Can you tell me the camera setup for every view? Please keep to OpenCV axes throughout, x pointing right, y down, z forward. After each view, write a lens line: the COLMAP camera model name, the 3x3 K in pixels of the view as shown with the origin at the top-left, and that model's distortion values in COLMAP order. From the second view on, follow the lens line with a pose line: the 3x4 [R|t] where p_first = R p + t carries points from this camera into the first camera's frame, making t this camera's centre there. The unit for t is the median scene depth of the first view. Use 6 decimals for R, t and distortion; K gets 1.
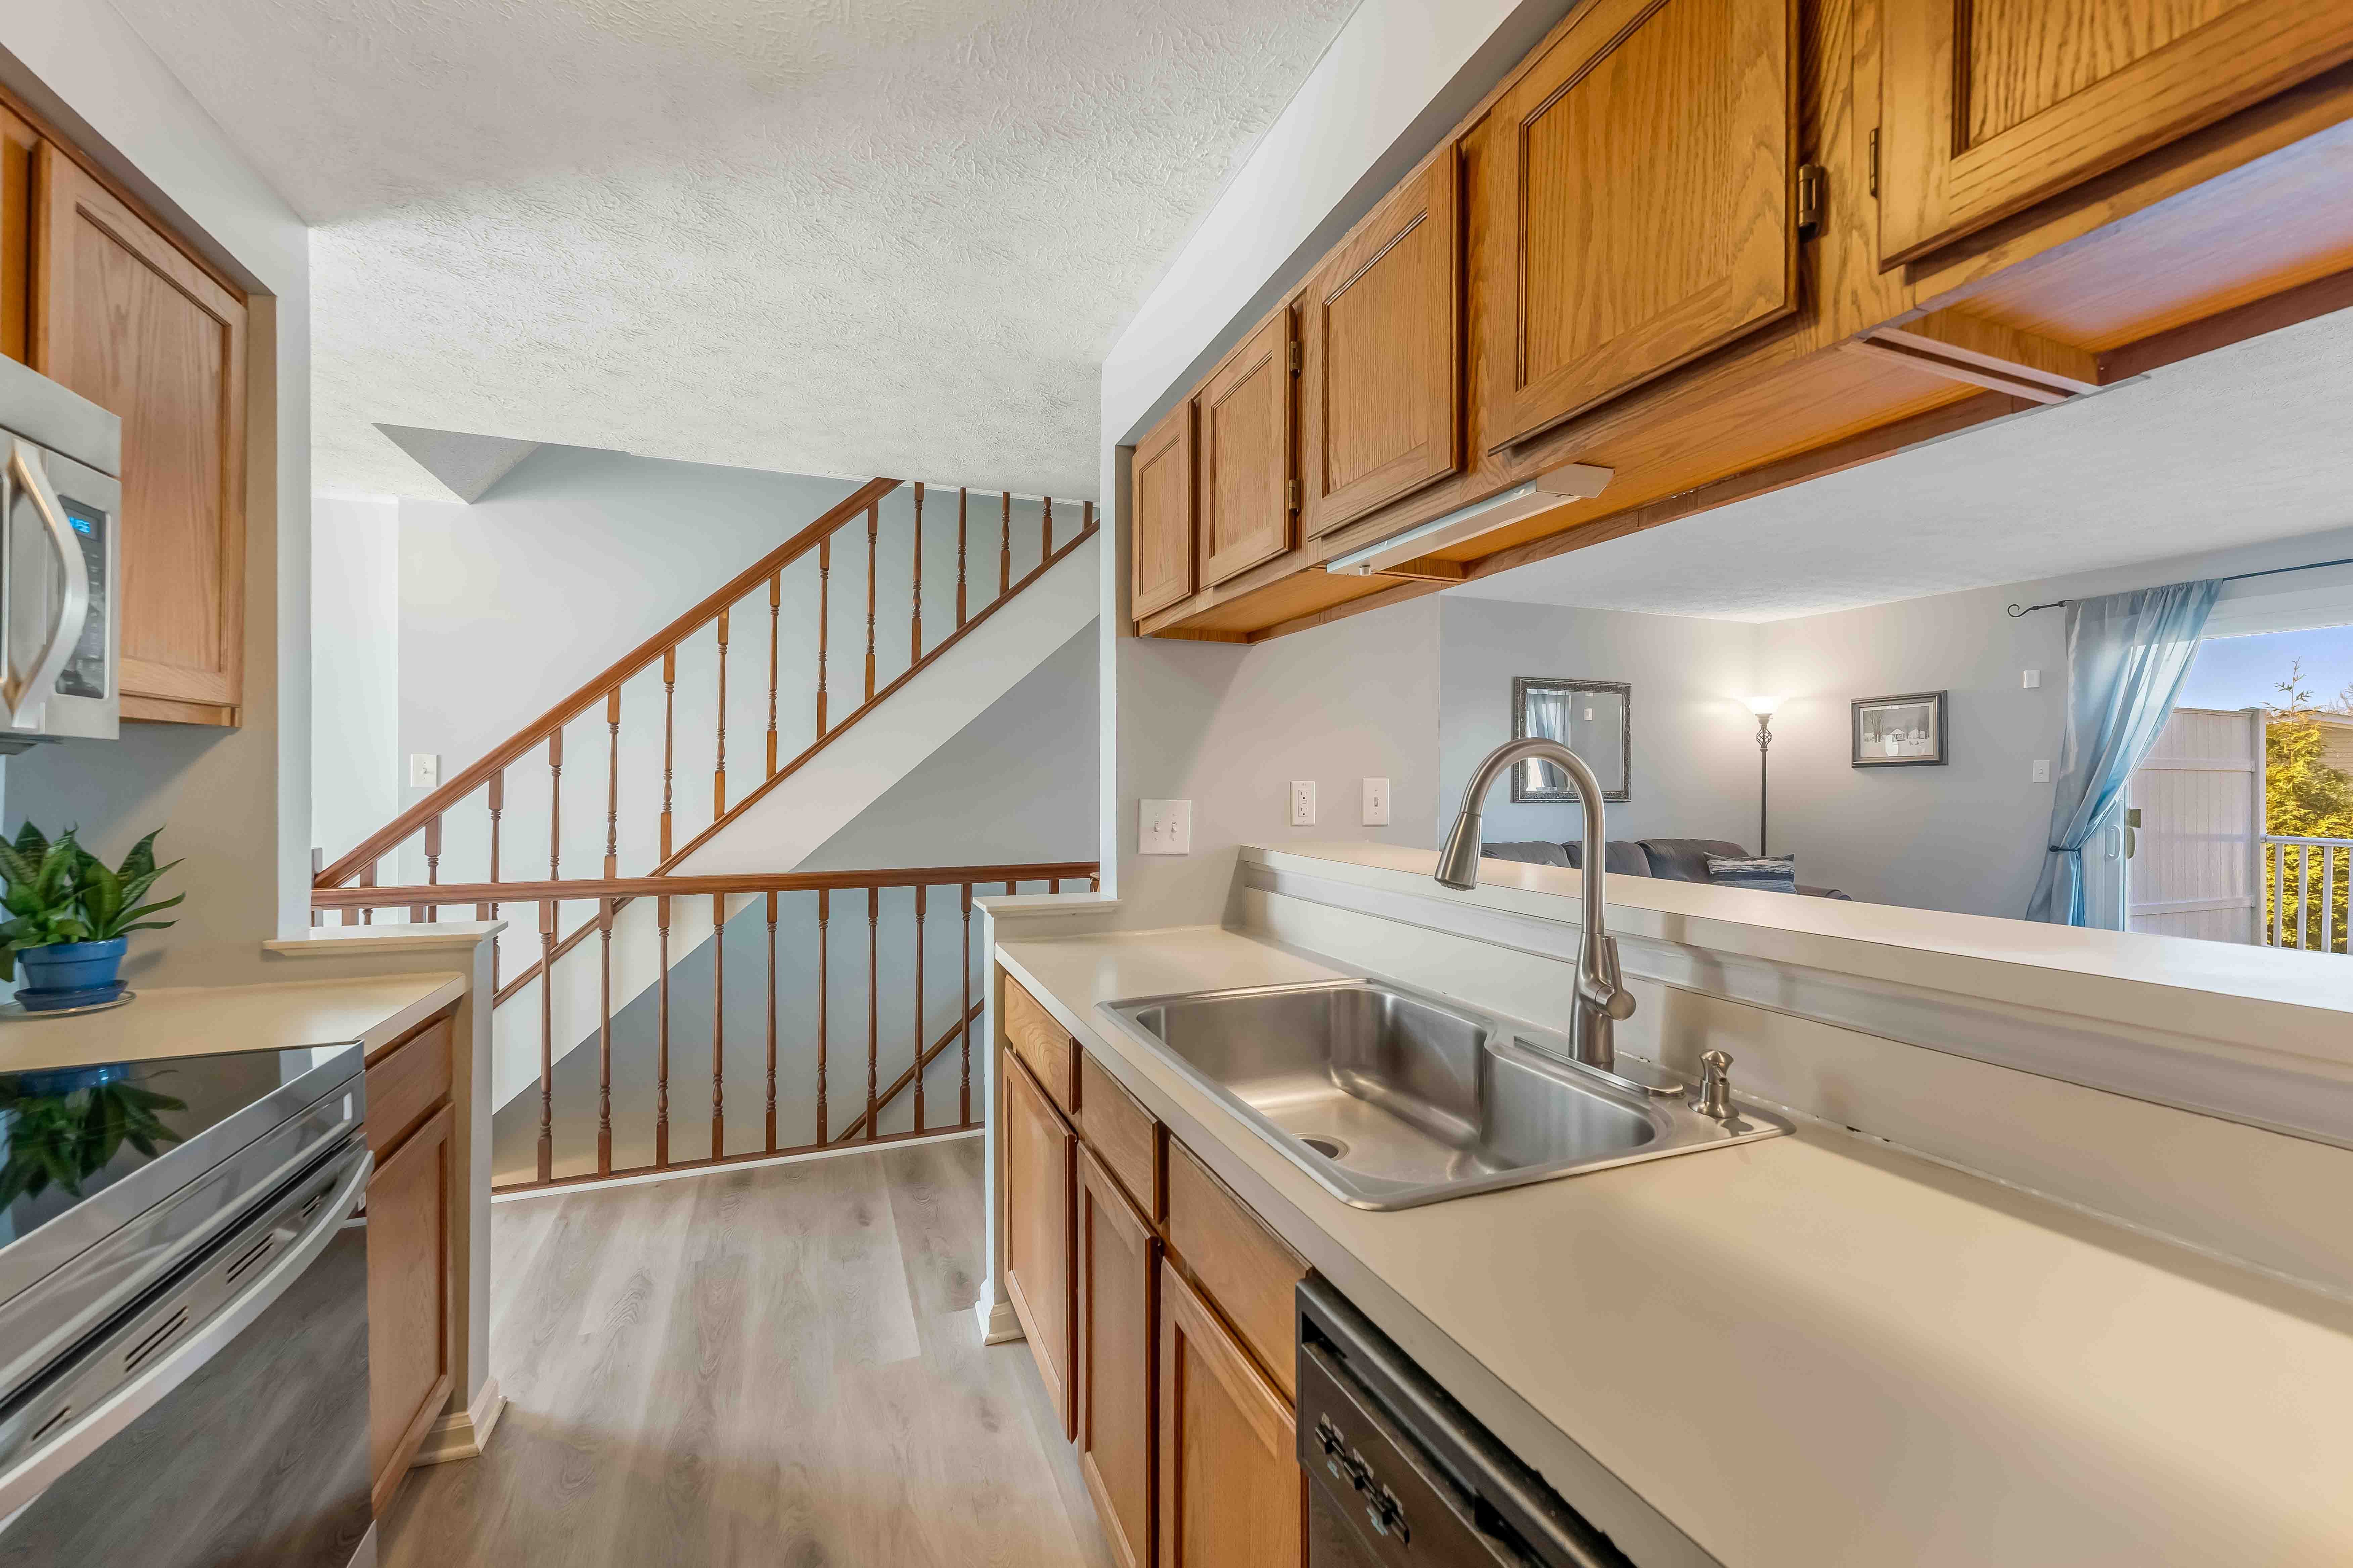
lens RADIAL K [[939.2, 0, 1176.5], [0, 939.2, 784.0], [0, 0, 1]] dist [0.000405, -0.000316]
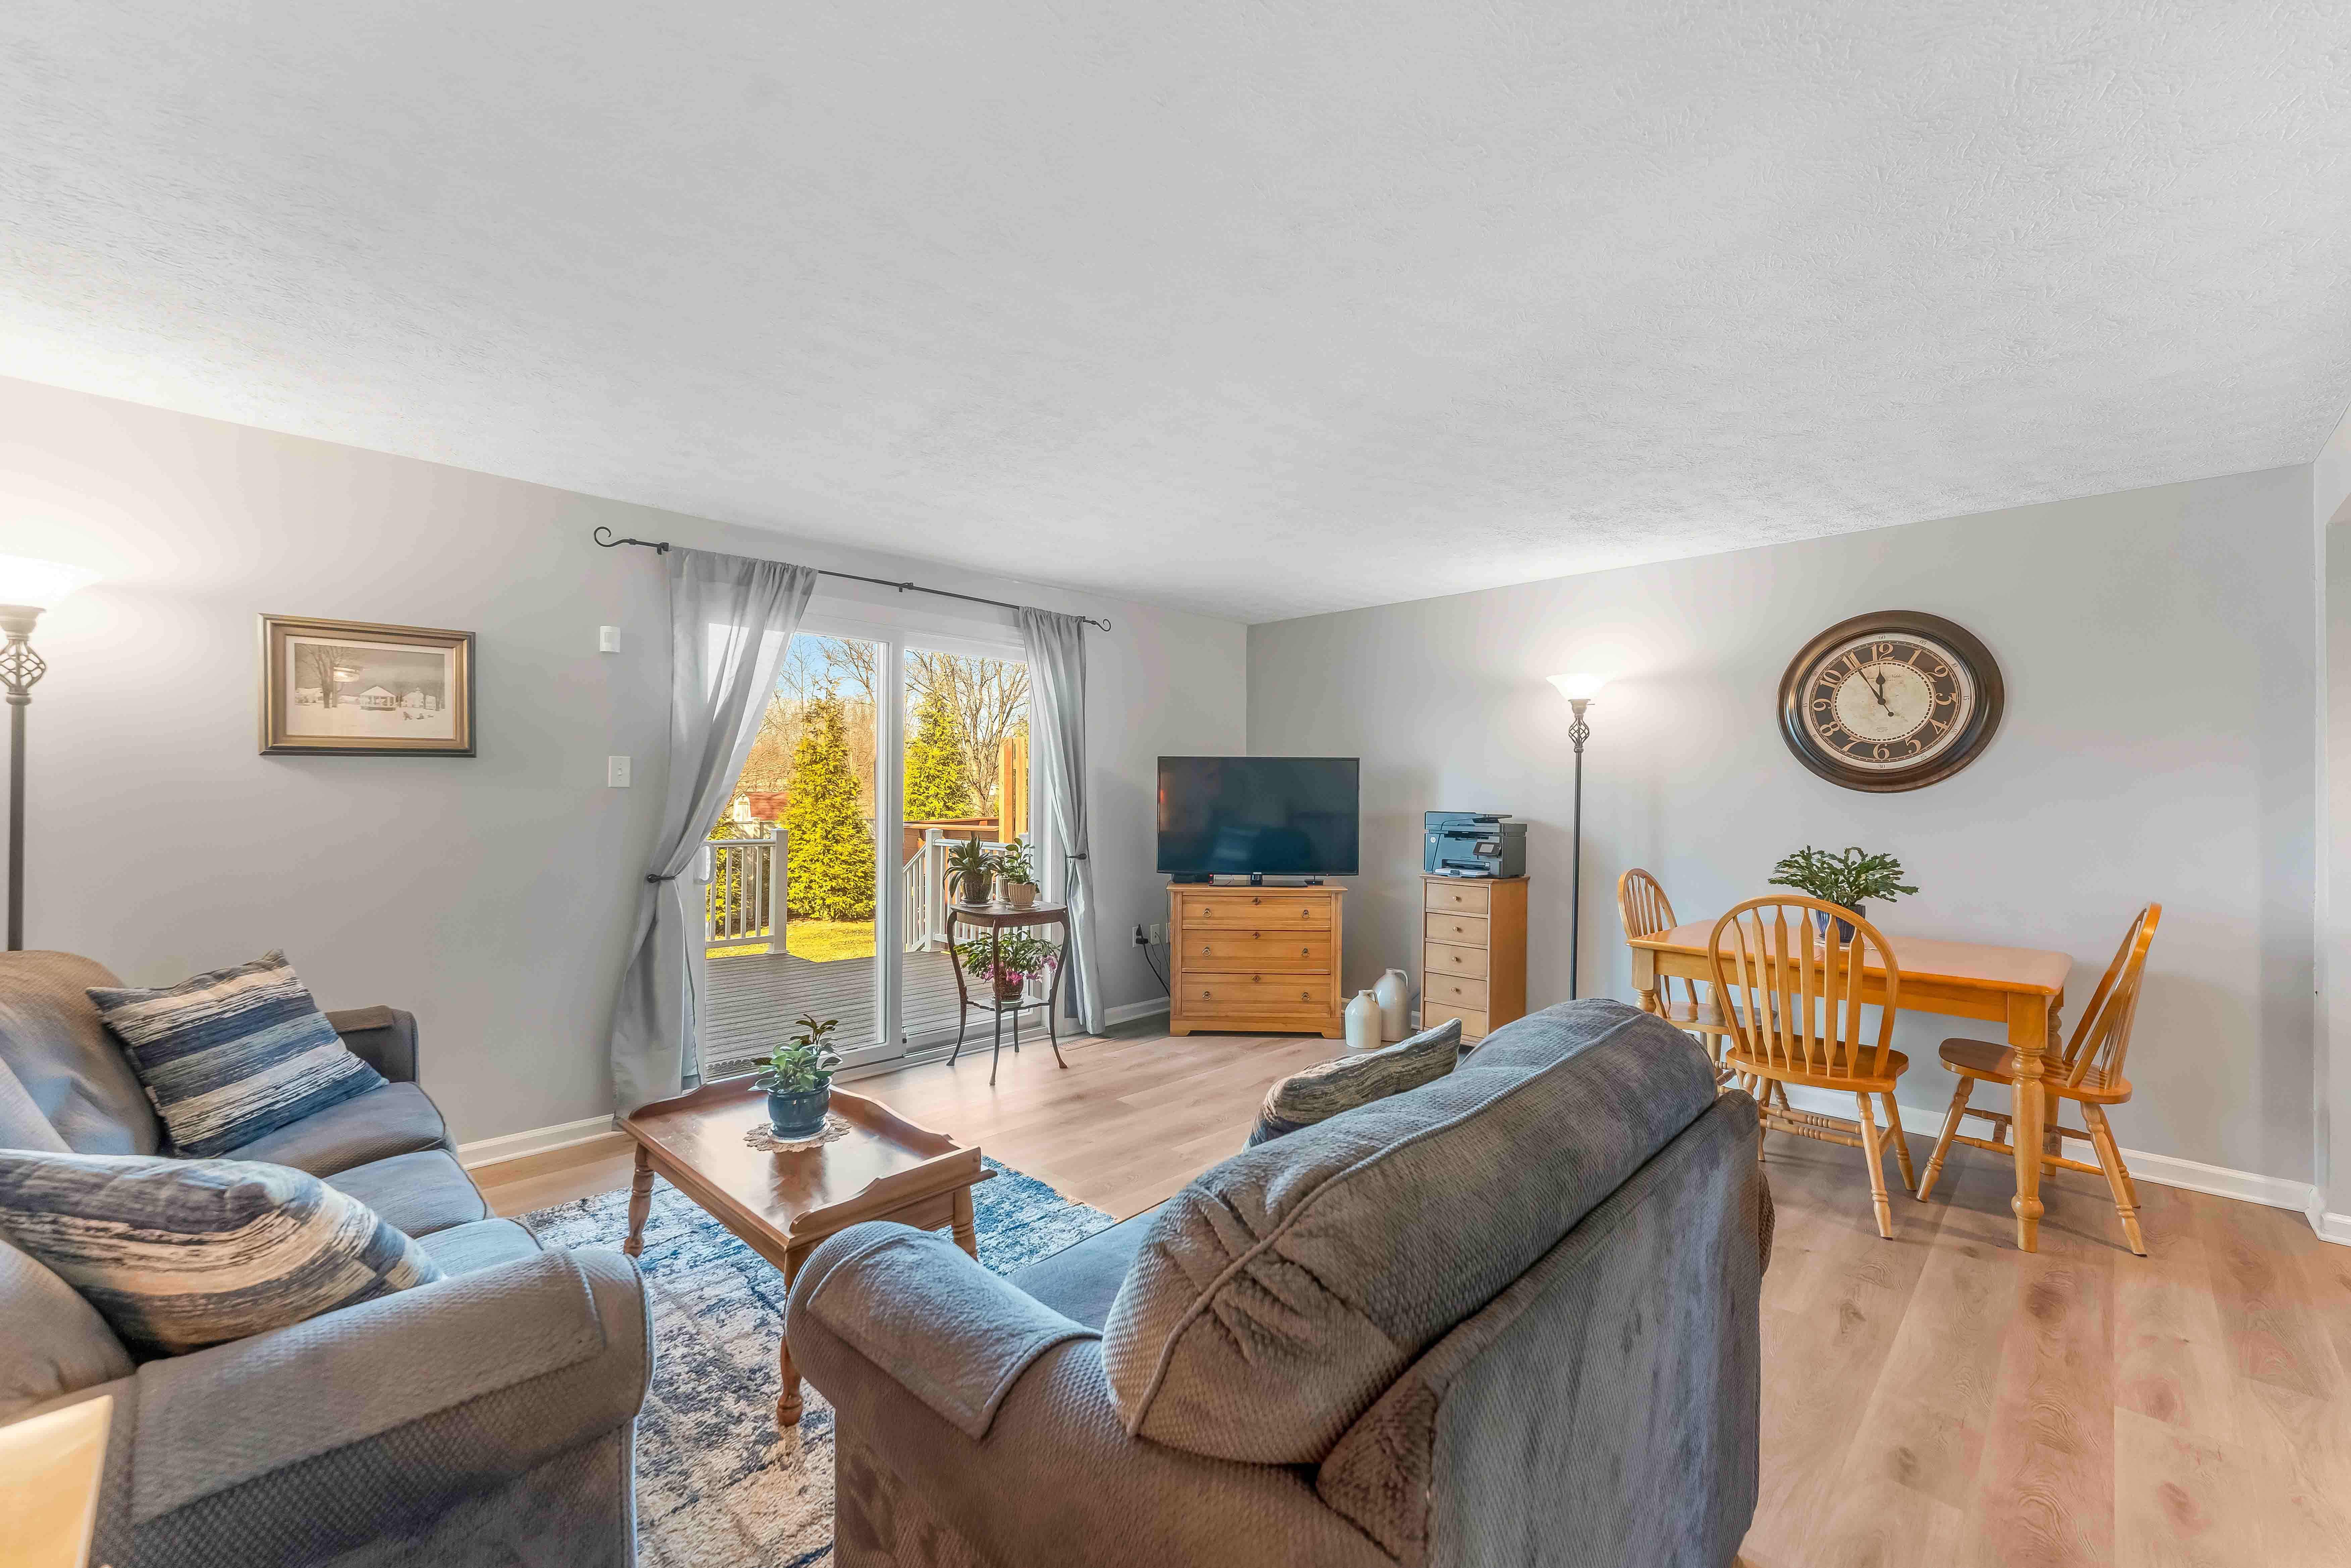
lens RADIAL K [[938.4, 0, 1175.5], [0, 938.4, 784.0], [0, 0, 1]] dist [0.000405, -0.000316]
pose [[-0.414776, 0.002274, 0.909921, 0.089612], [-0.003845, 0.999984, -0.004252, -0.002110], [-0.909916, -0.005262, -0.414760, 0.840070]]
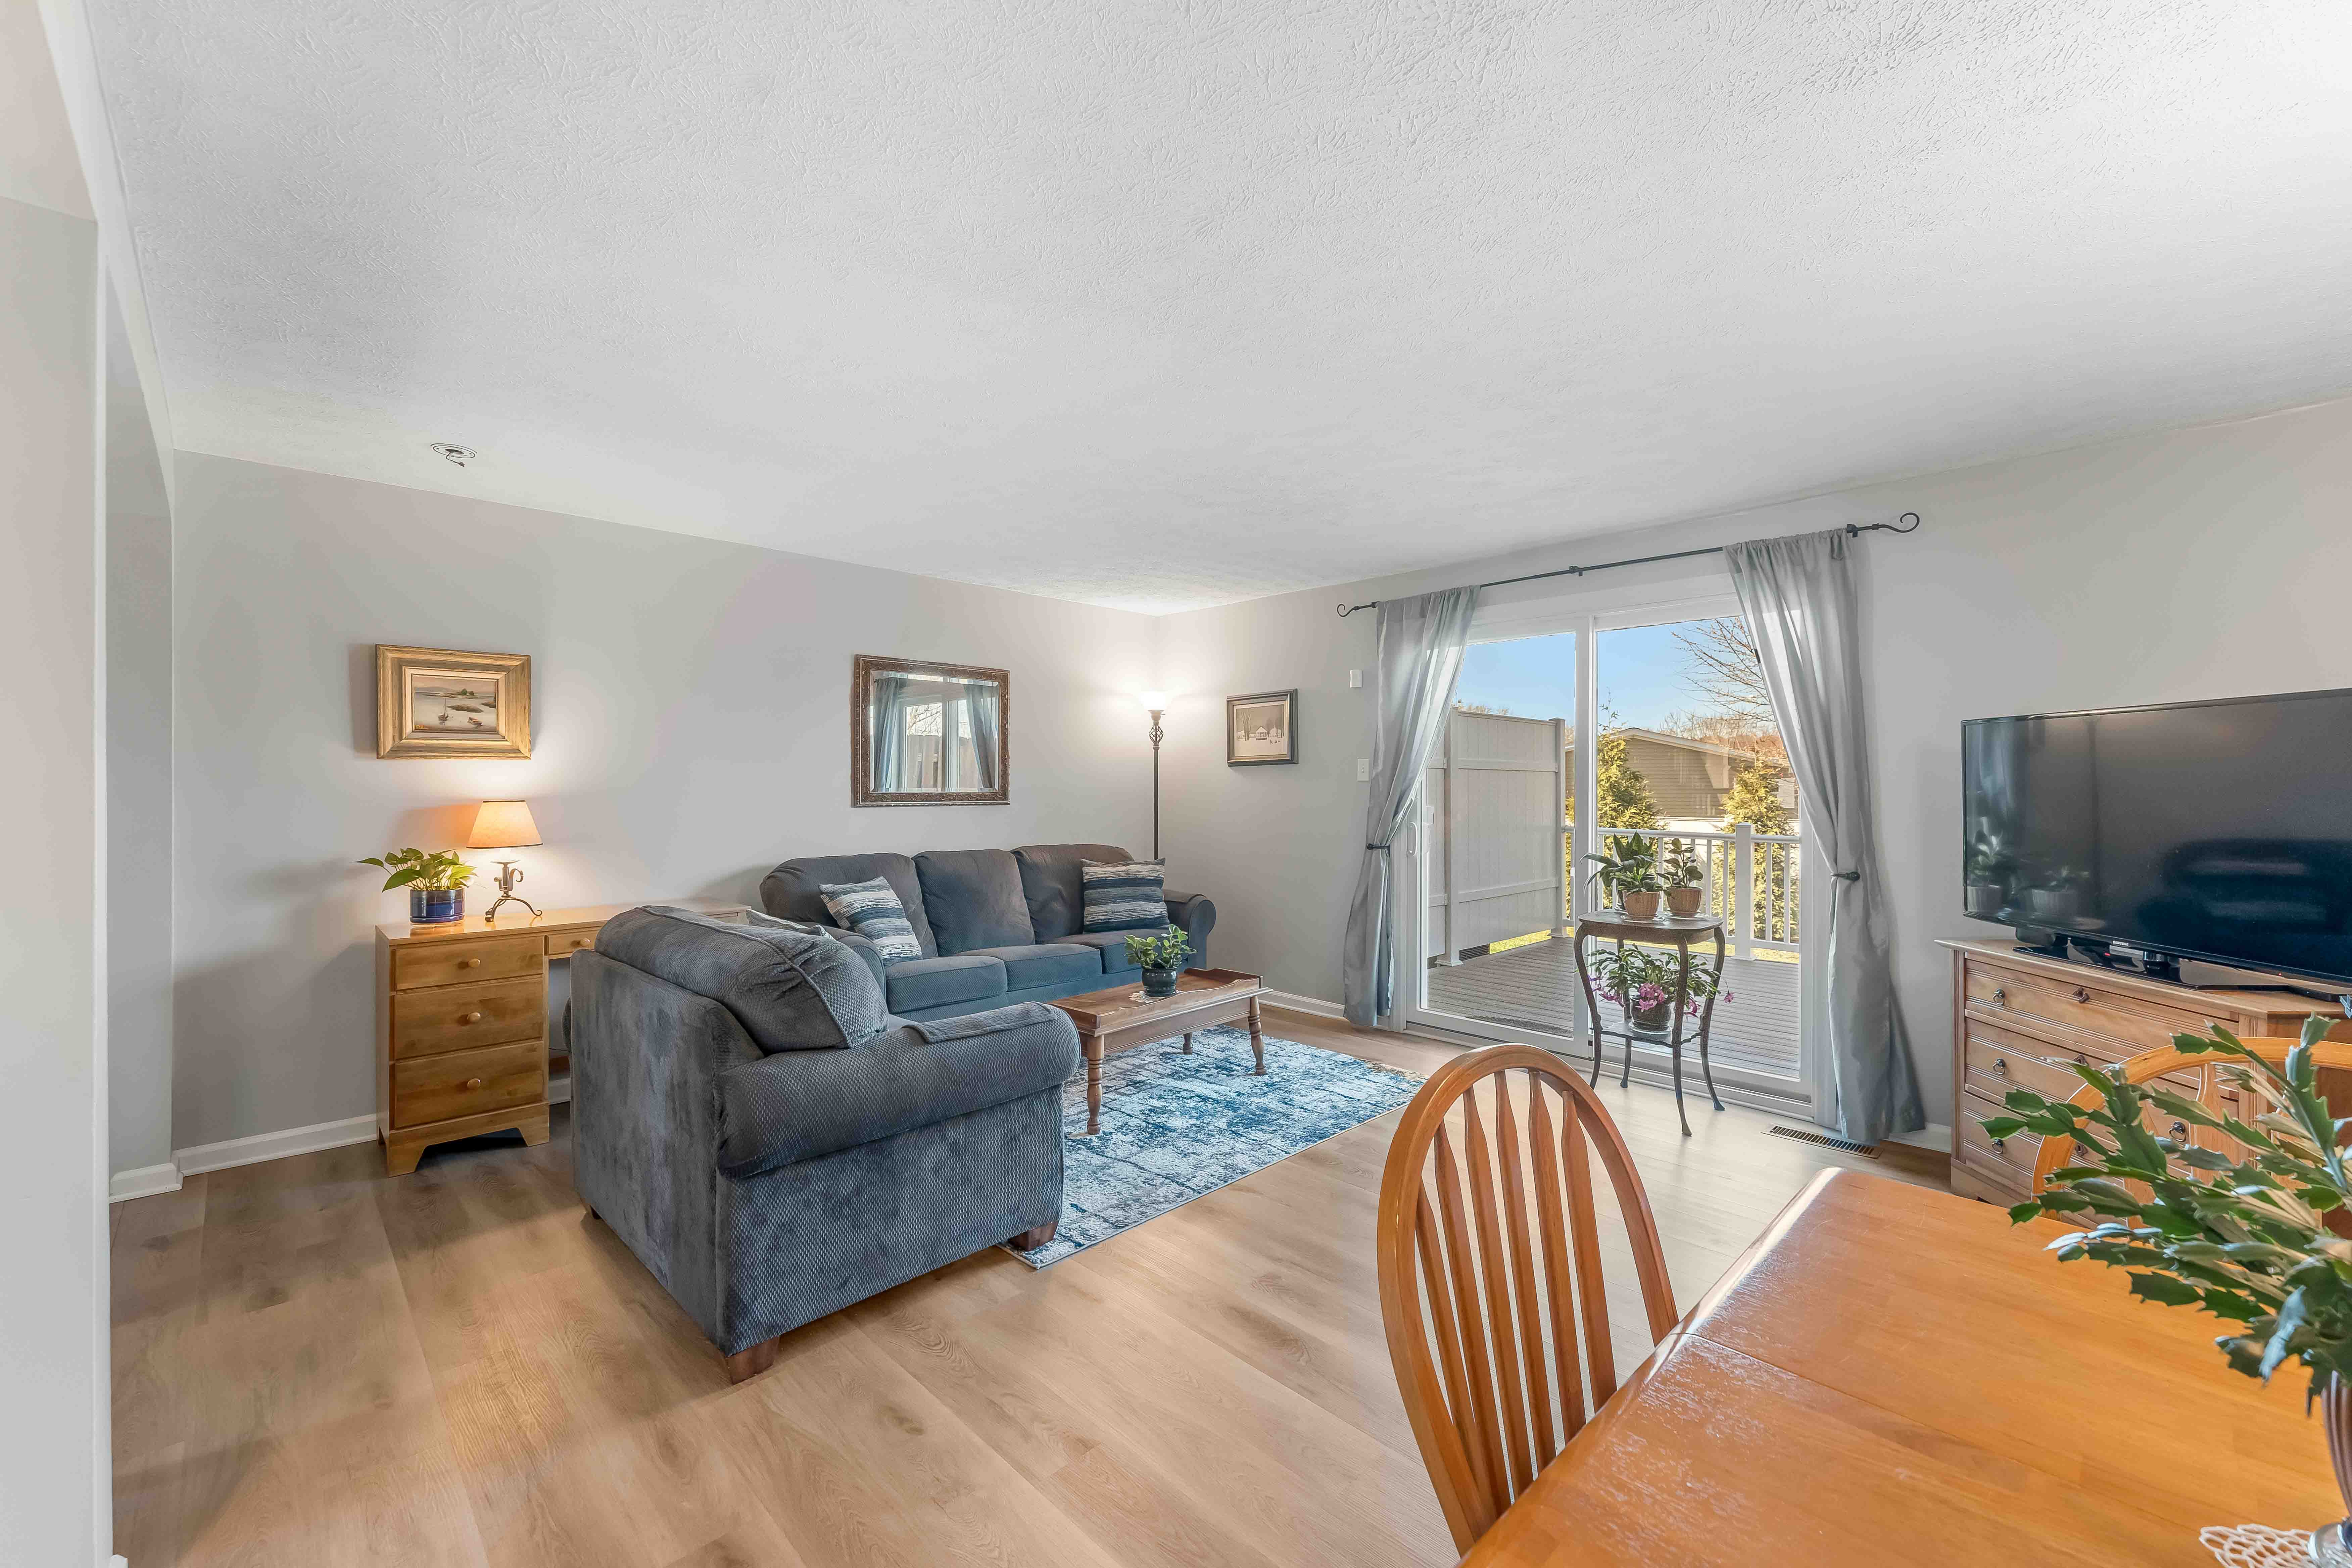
lens RADIAL K [[942.2, 0, 1168.4], [0, 942.2, 792.6], [0, 0, 1]] dist [-0.002365, -0.000193]
pose [[0.919205, -0.007022, 0.393716, 0.300549], [0.004271, 0.999960, 0.007863, 0.001904], [-0.393756, -0.005546, 0.919198, 0.135500]]
